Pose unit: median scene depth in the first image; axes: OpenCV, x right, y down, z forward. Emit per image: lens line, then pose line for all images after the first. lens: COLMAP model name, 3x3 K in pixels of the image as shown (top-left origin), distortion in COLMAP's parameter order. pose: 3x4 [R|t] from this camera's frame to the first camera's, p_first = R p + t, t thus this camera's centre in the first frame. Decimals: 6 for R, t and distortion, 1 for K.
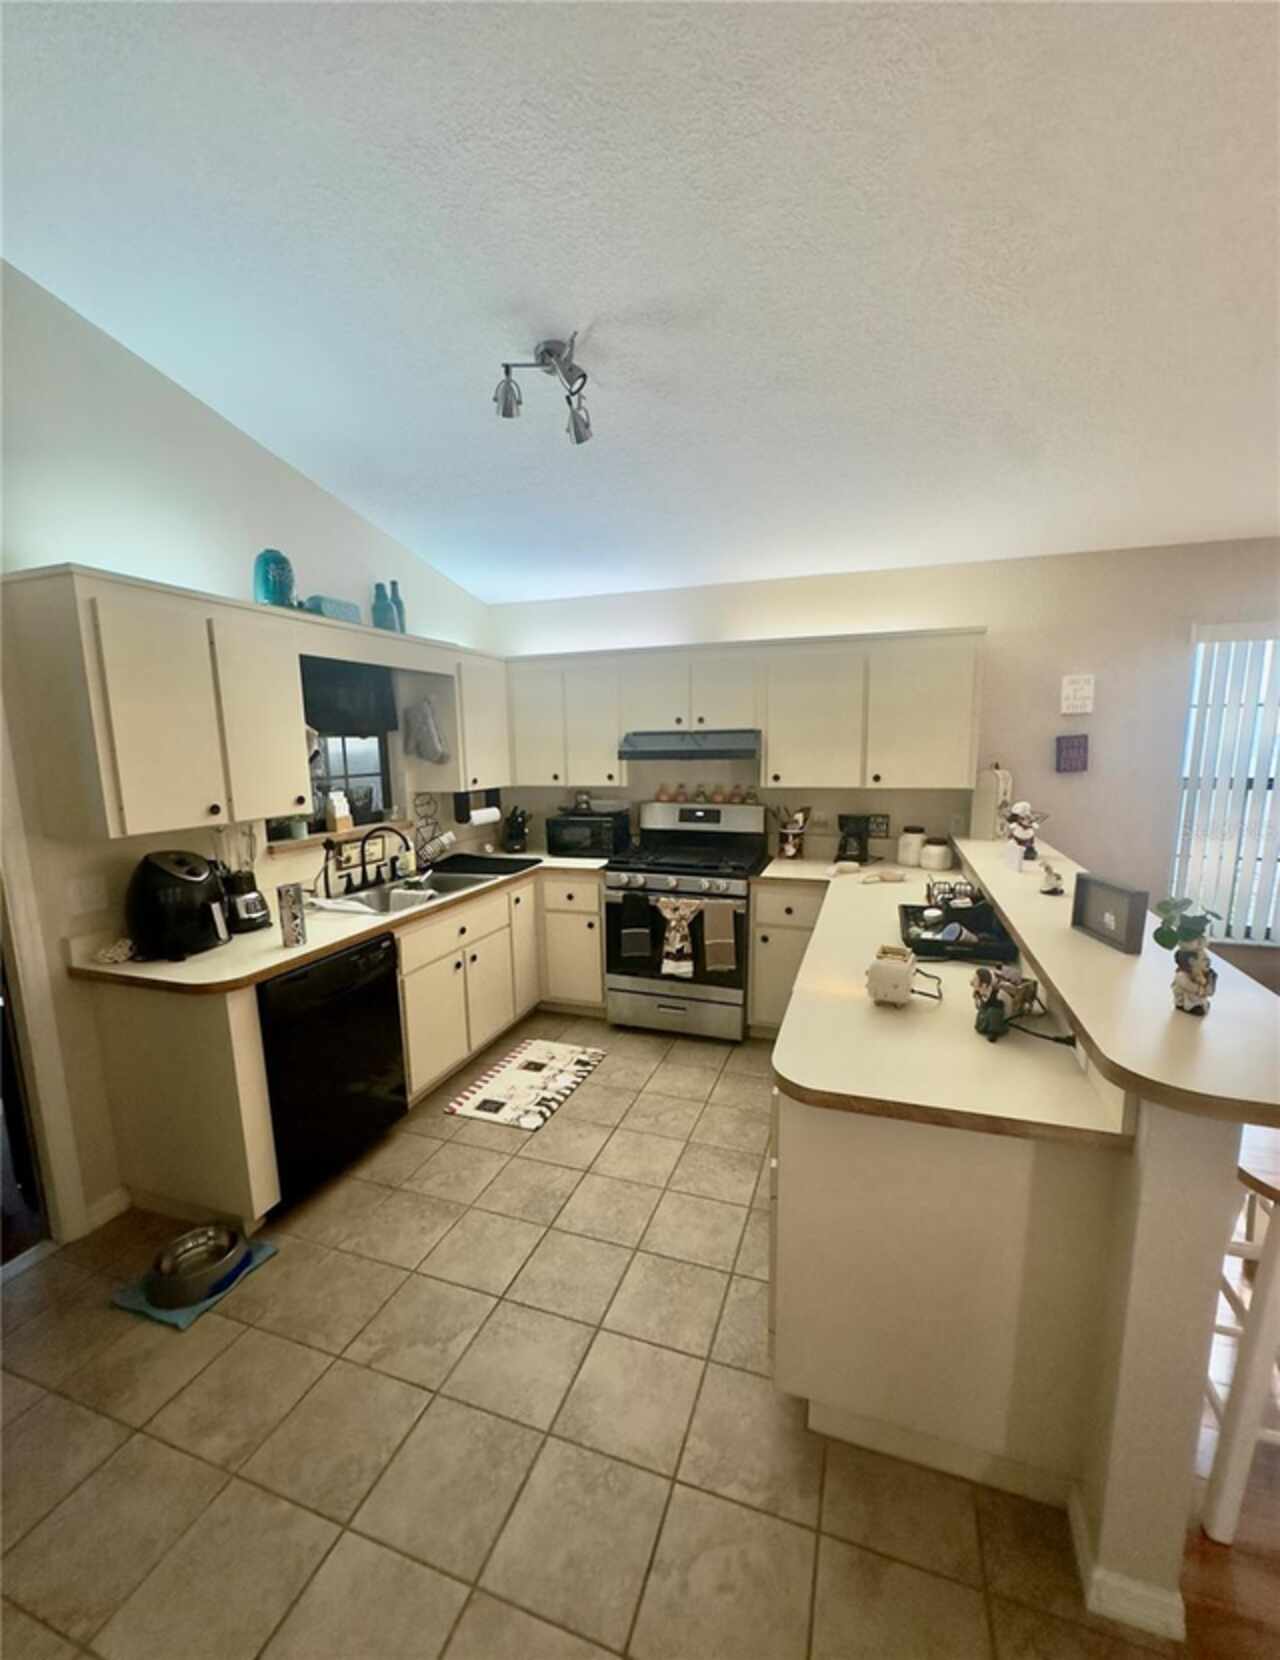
lens RADIAL K [[684.3, 0, 640.5], [0, 684.3, 853.9], [0, 0, 1]] dist [0.000923, 0.000275]
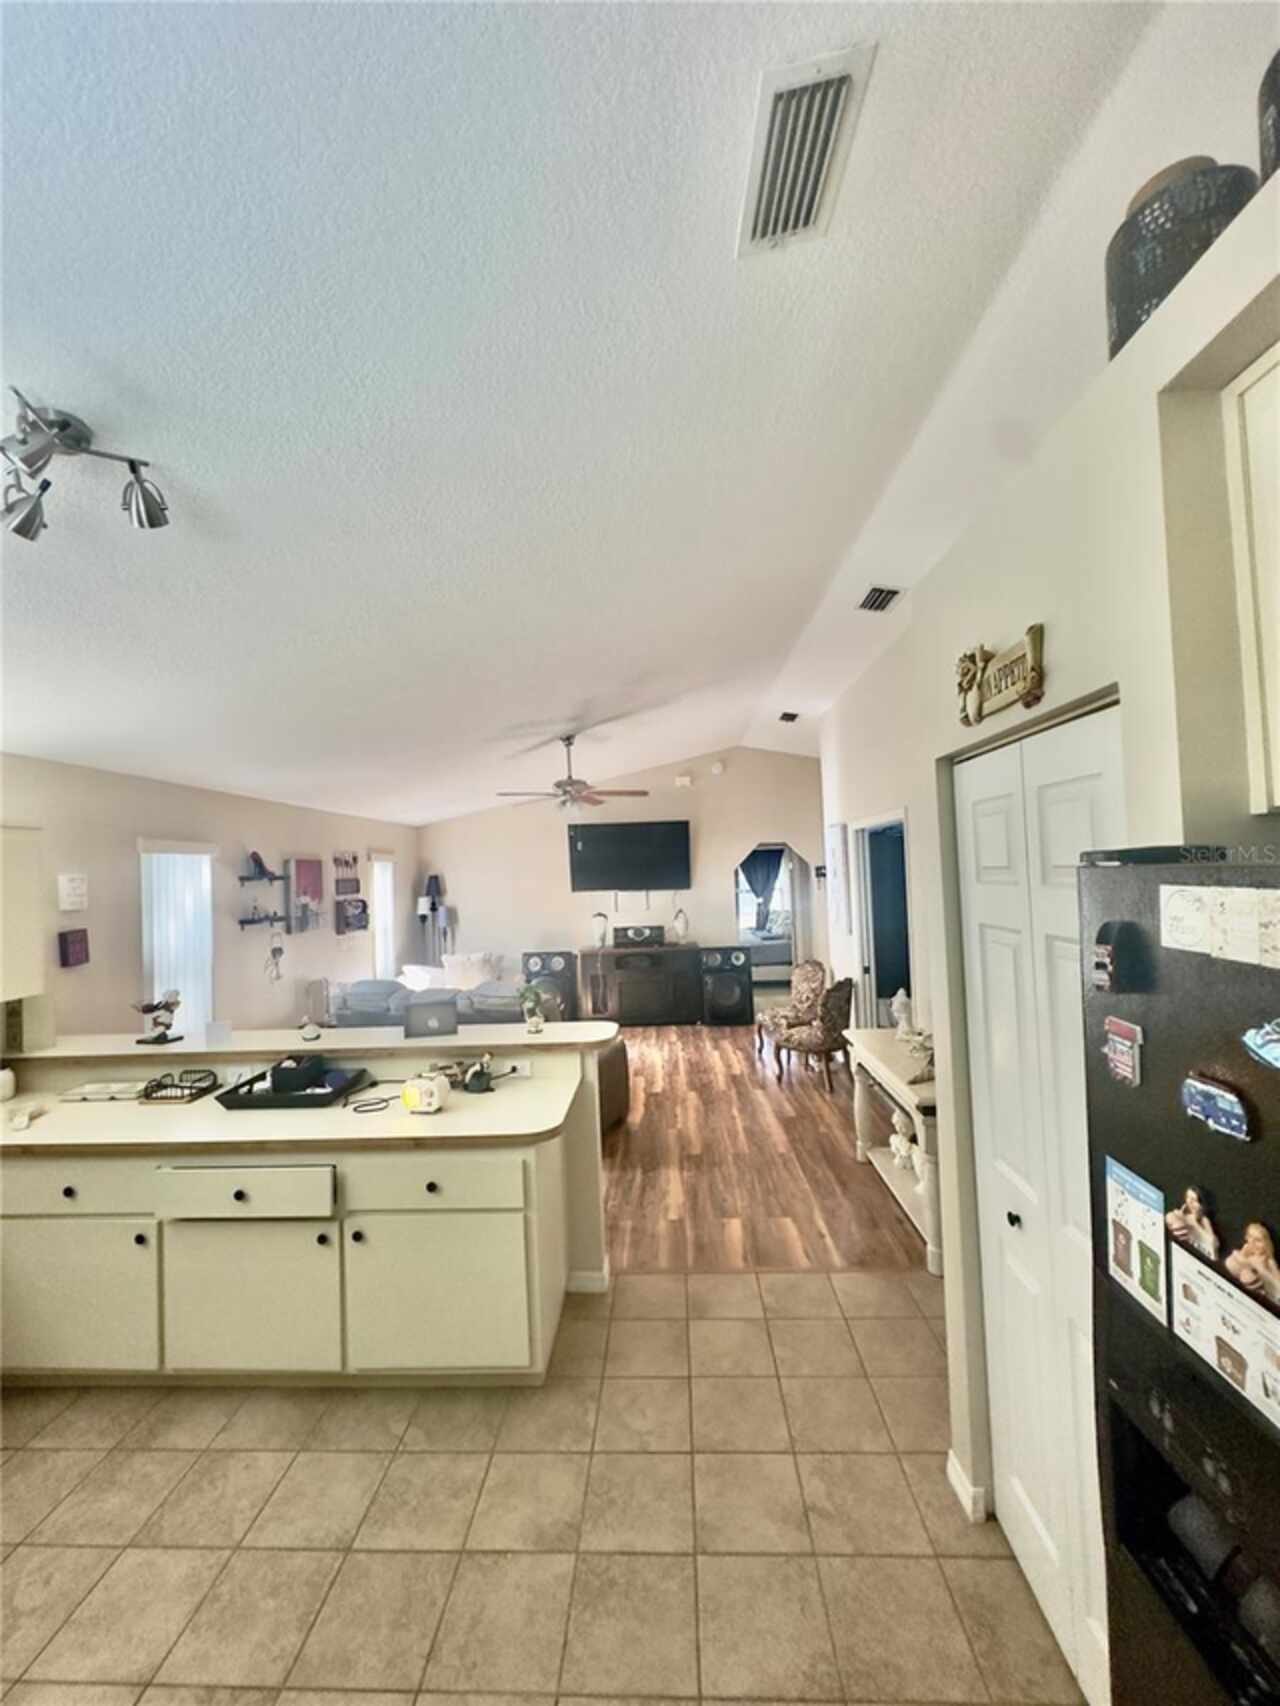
lens RADIAL K [[678.4, 0, 640.0], [0, 678.4, 853.0], [0, 0, 1]] dist [-0.003432, 0.000581]
pose [[-0.284728, 0.050564, 0.957274, -0.610108], [0.202291, 0.979289, 0.008442, -0.125007], [-0.937021, 0.196052, -0.289059, 0.476189]]
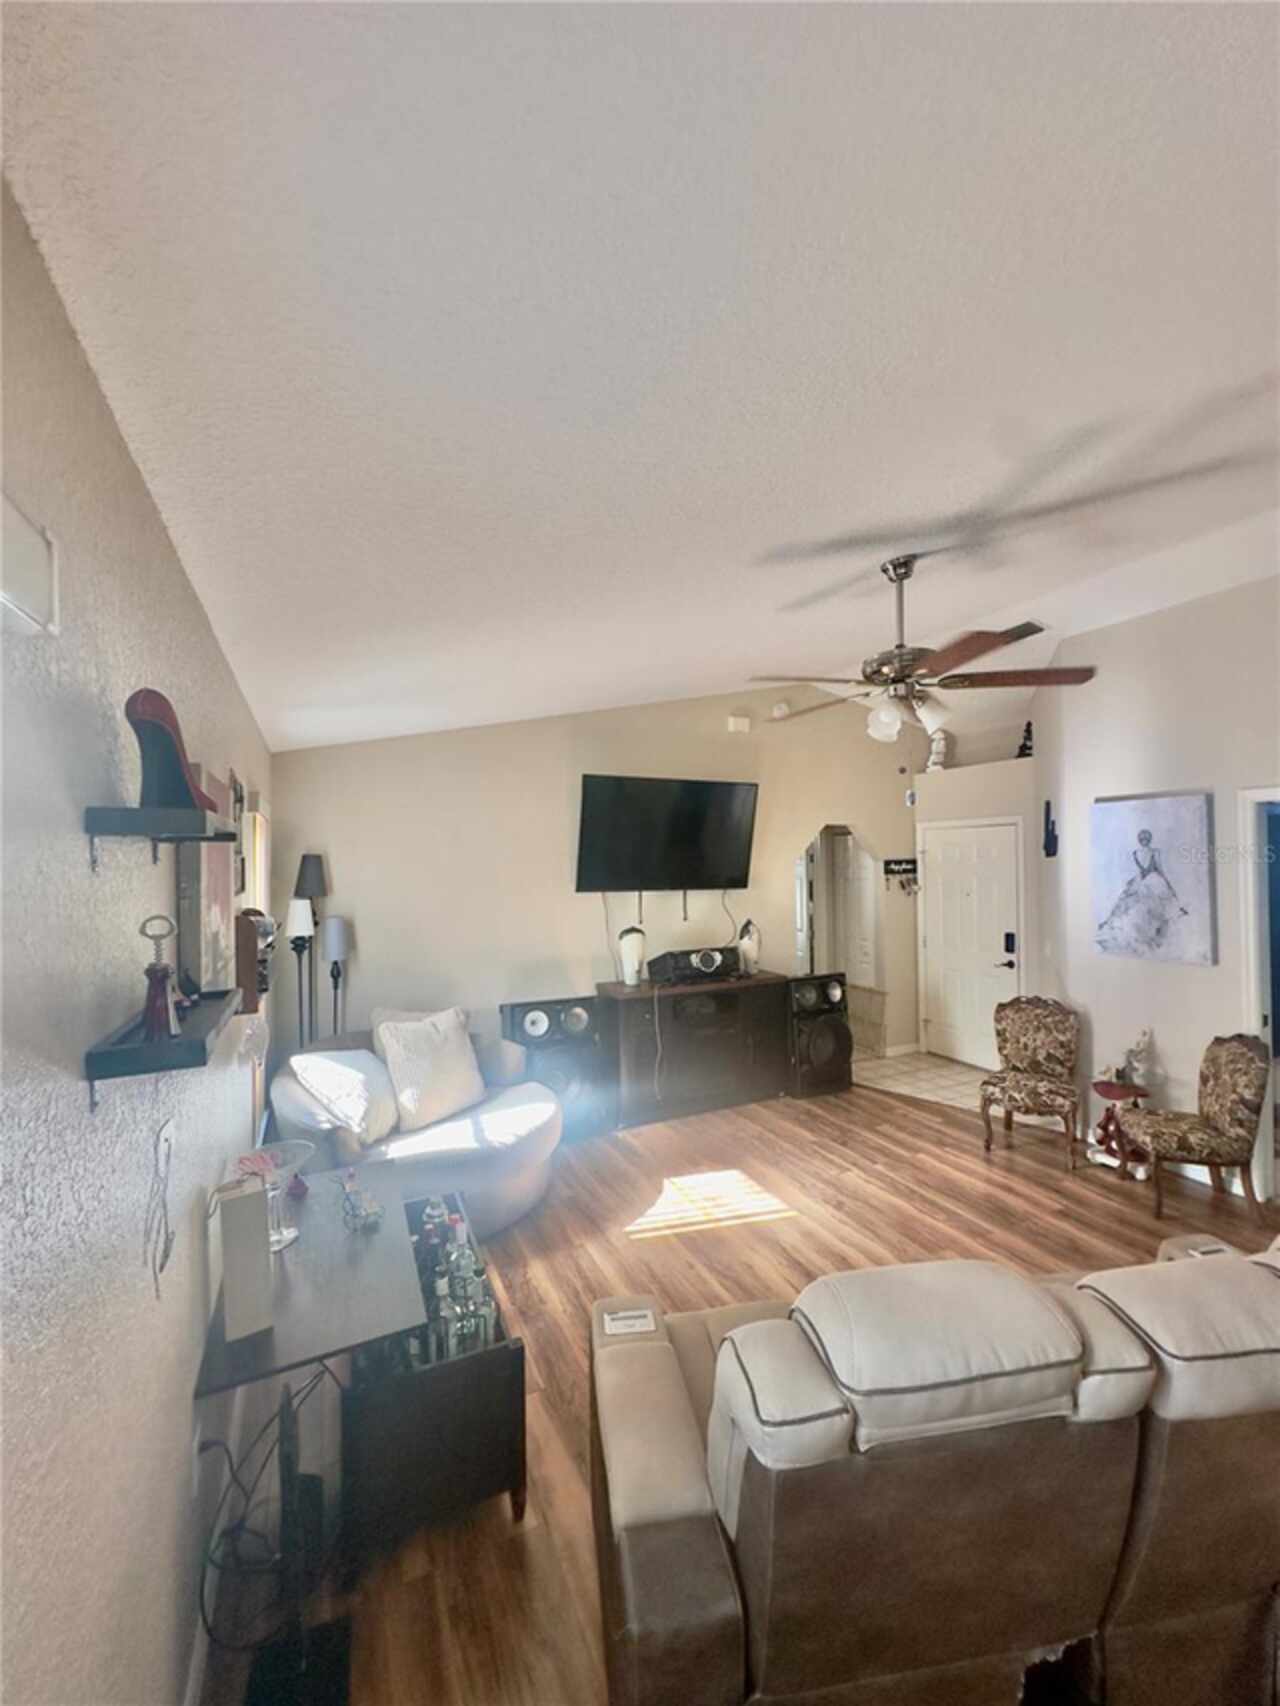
lens RADIAL K [[678.4, 0, 640.0], [0, 678.4, 853.0], [0, 0, 1]] dist [-0.003432, 0.000581]
pose [[-0.694765, 0.028828, 0.718659, 0.702232], [0.139277, 0.985676, 0.095107, -0.213131], [-0.705623, 0.166170, -0.688828, 0.903332]]
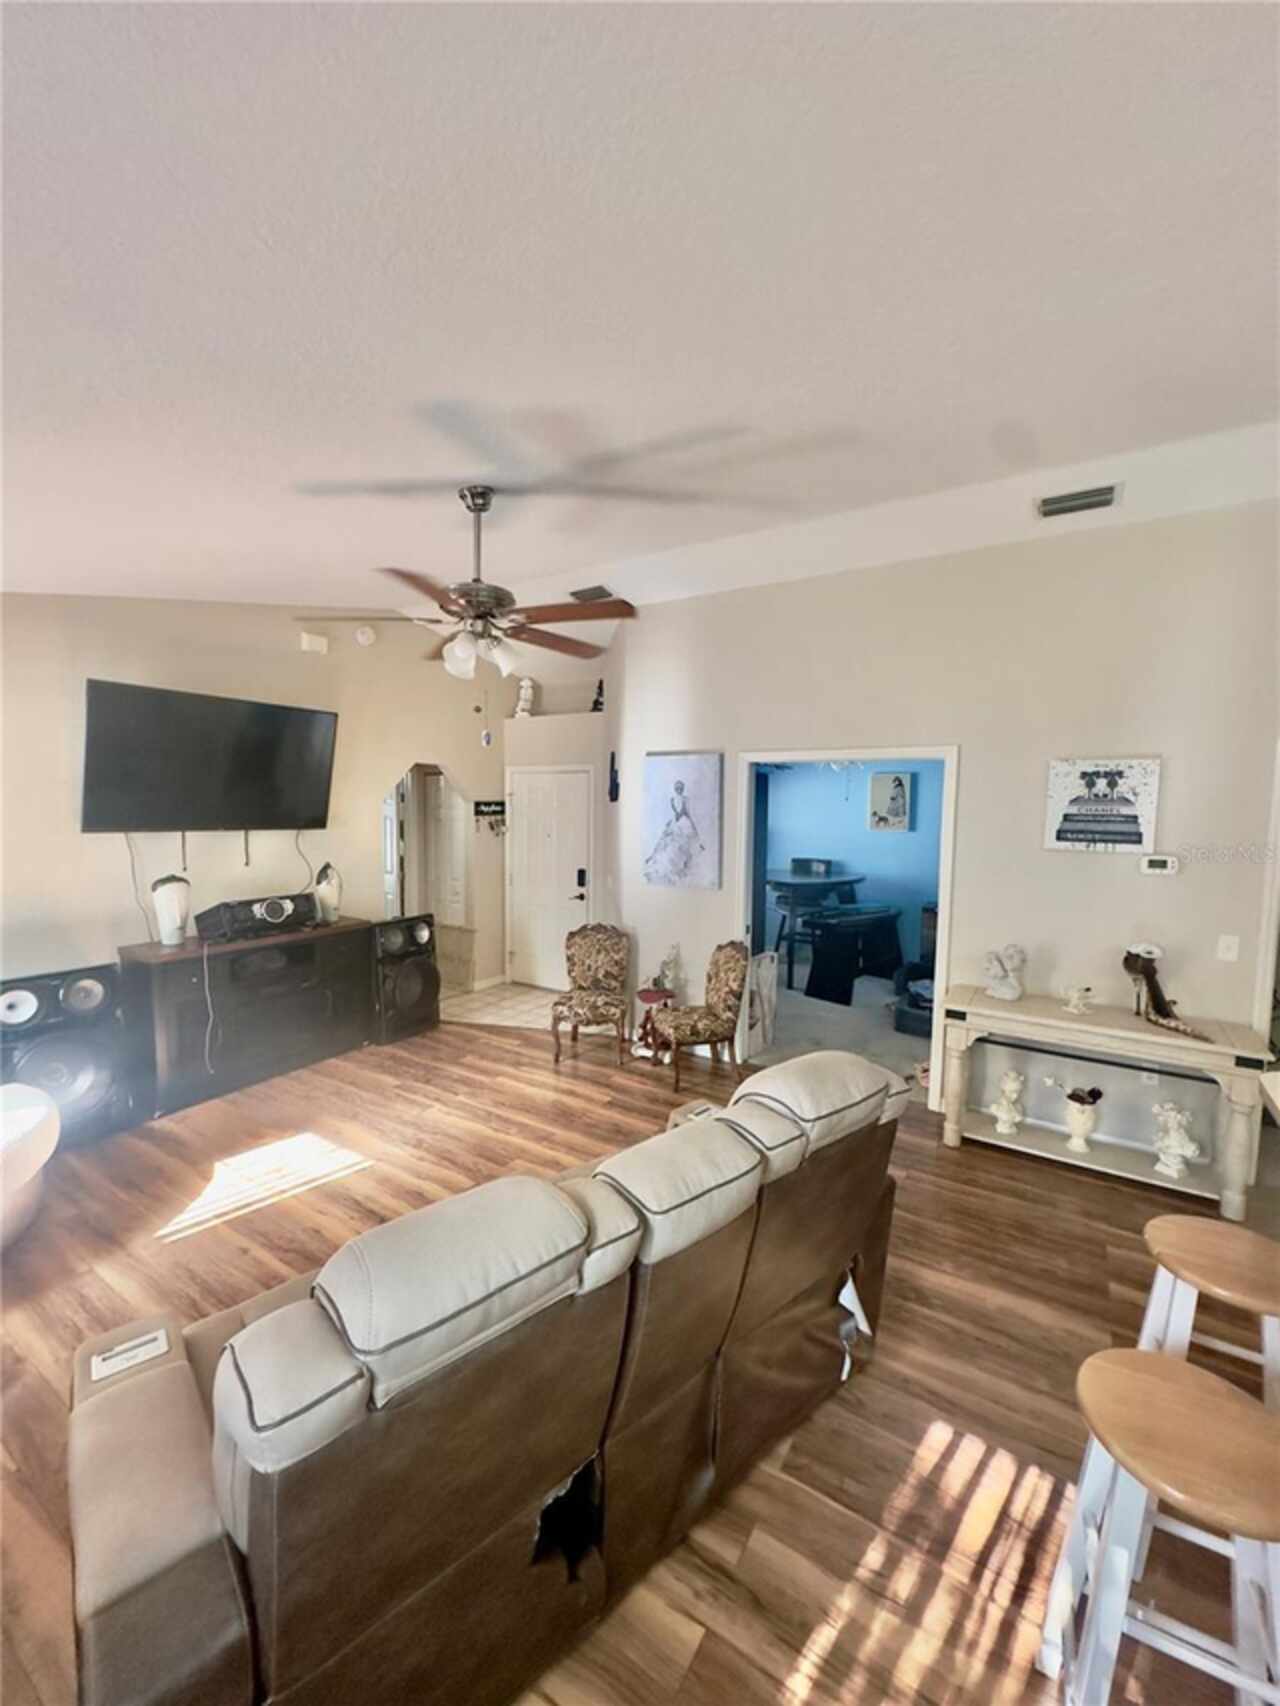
lens RADIAL K [[678.4, 0, 640.0], [0, 678.4, 853.0], [0, 0, 1]] dist [-0.003432, 0.000581]
pose [[-0.972964, -0.018236, 0.230235, 0.688290], [0.036419, 0.972292, 0.230915, -0.203456], [-0.228067, 0.233057, -0.945341, 0.867950]]
